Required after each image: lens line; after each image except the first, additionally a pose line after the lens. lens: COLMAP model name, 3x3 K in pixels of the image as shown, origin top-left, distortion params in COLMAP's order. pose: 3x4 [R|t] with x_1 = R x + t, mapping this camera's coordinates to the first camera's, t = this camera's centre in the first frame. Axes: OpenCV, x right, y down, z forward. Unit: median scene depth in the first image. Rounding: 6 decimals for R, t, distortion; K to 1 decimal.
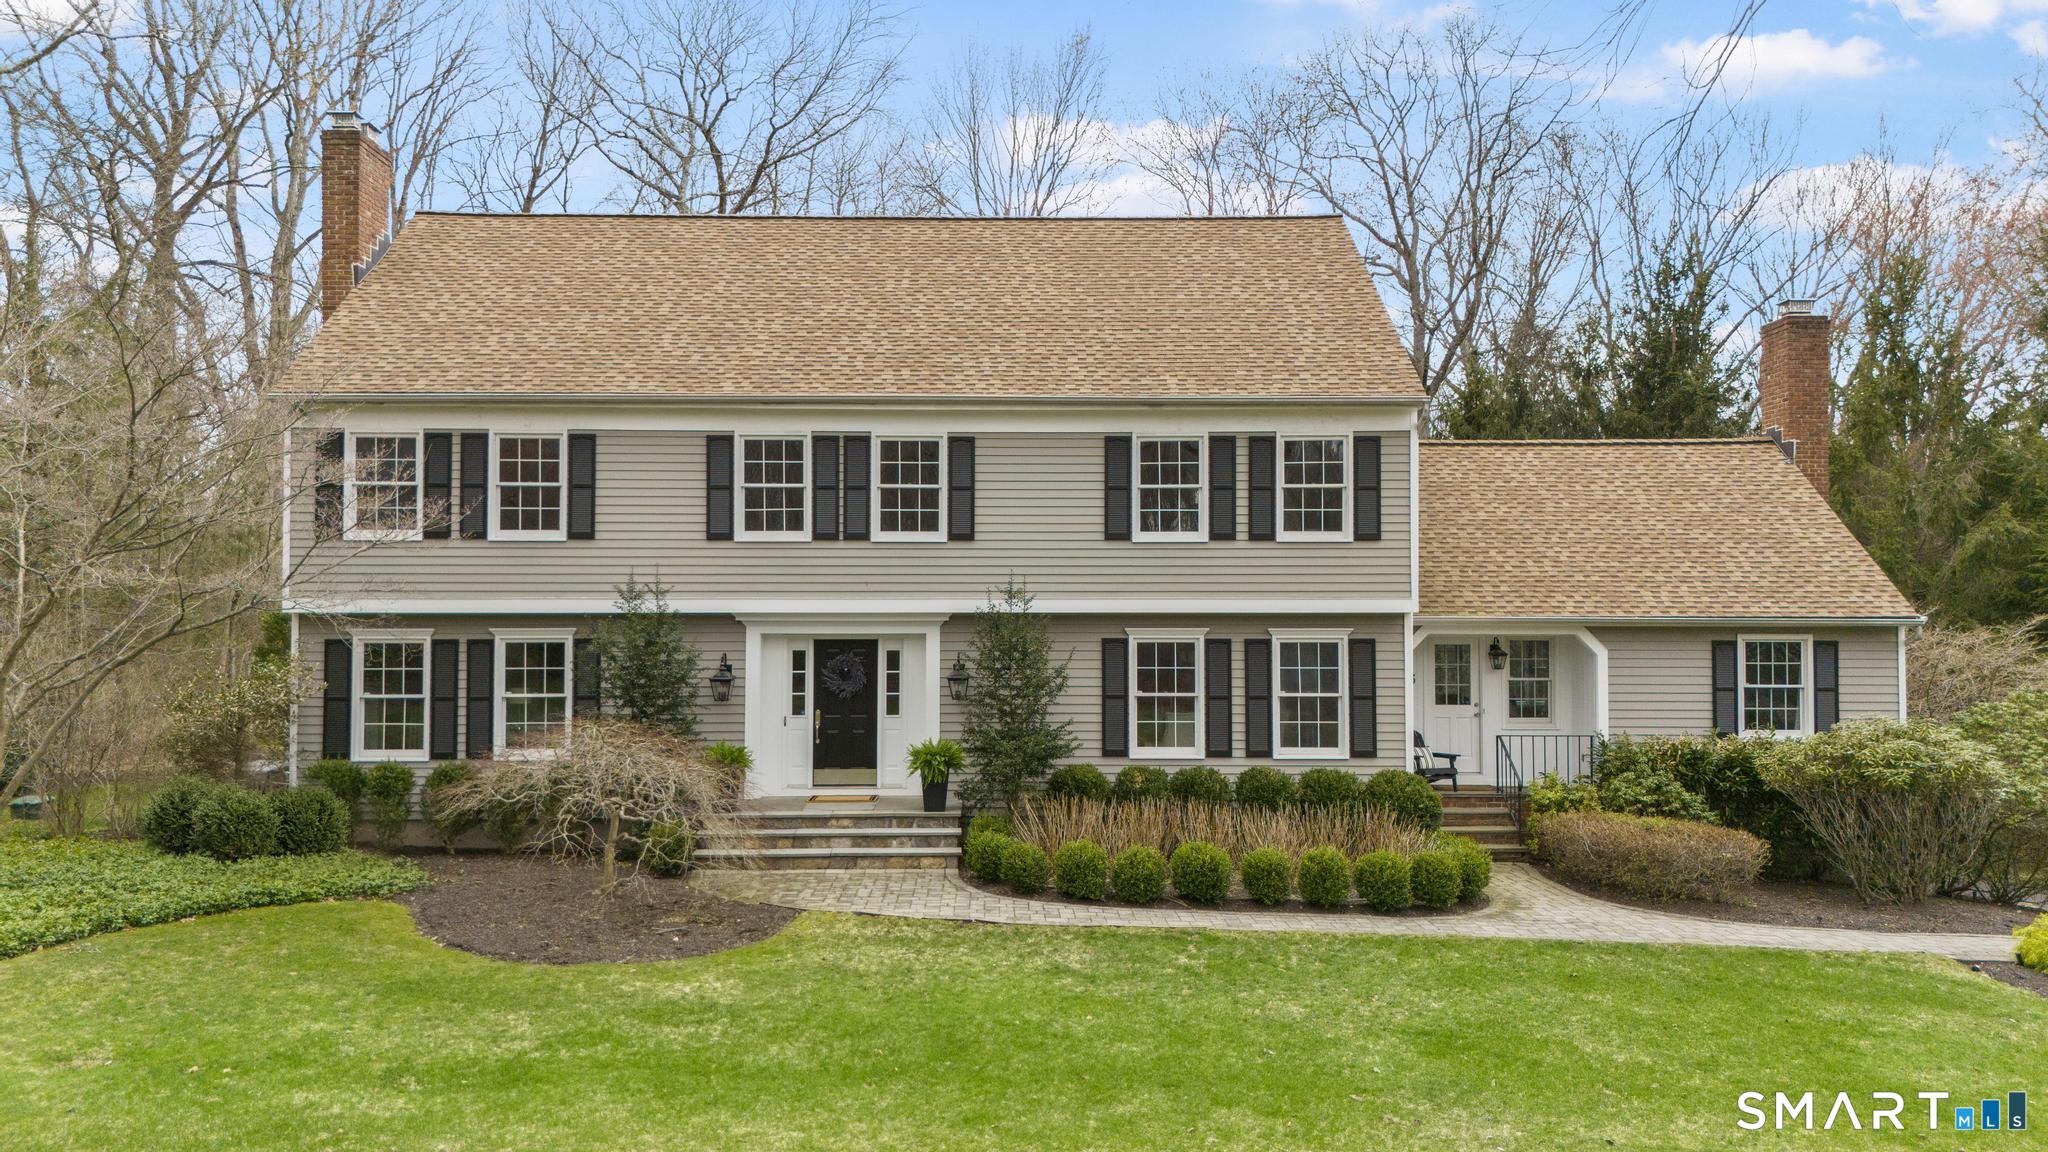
lens RADIAL K [[1520.2, 0, 1024.0], [0, 1520.2, 576.0], [0, 0, 1]] dist [0.096408, -0.178077]
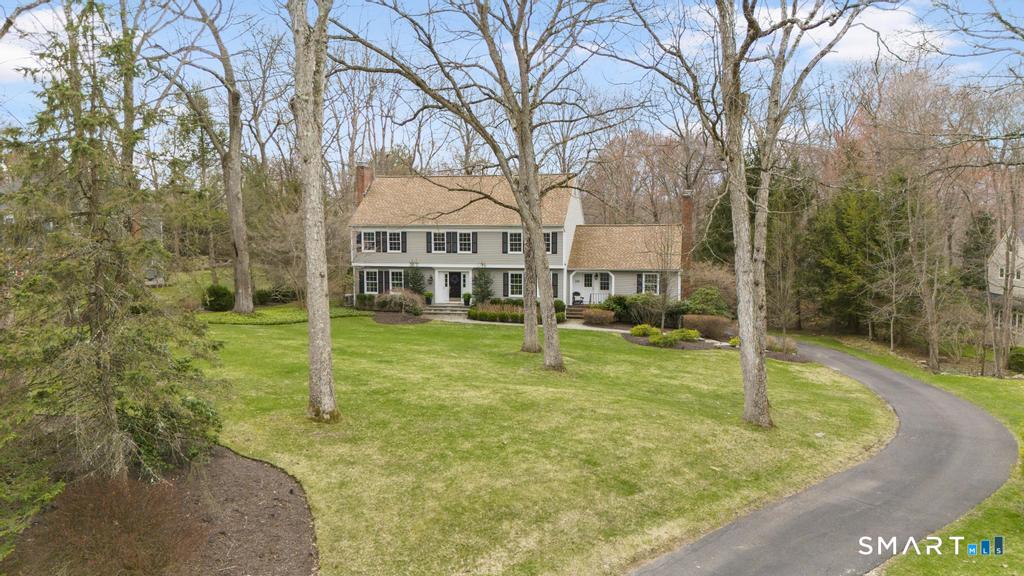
lens RADIAL K [[760.1, 0, 512.0], [0, 760.1, 288.0], [0, 0, 1]] dist [0.096408, -0.178077]
pose [[0.971418, 0.018826, -0.236628, 0.673000], [0.006526, 0.994355, 0.105899, -0.173544], [0.237286, -0.104416, 0.965812, -1.404466]]
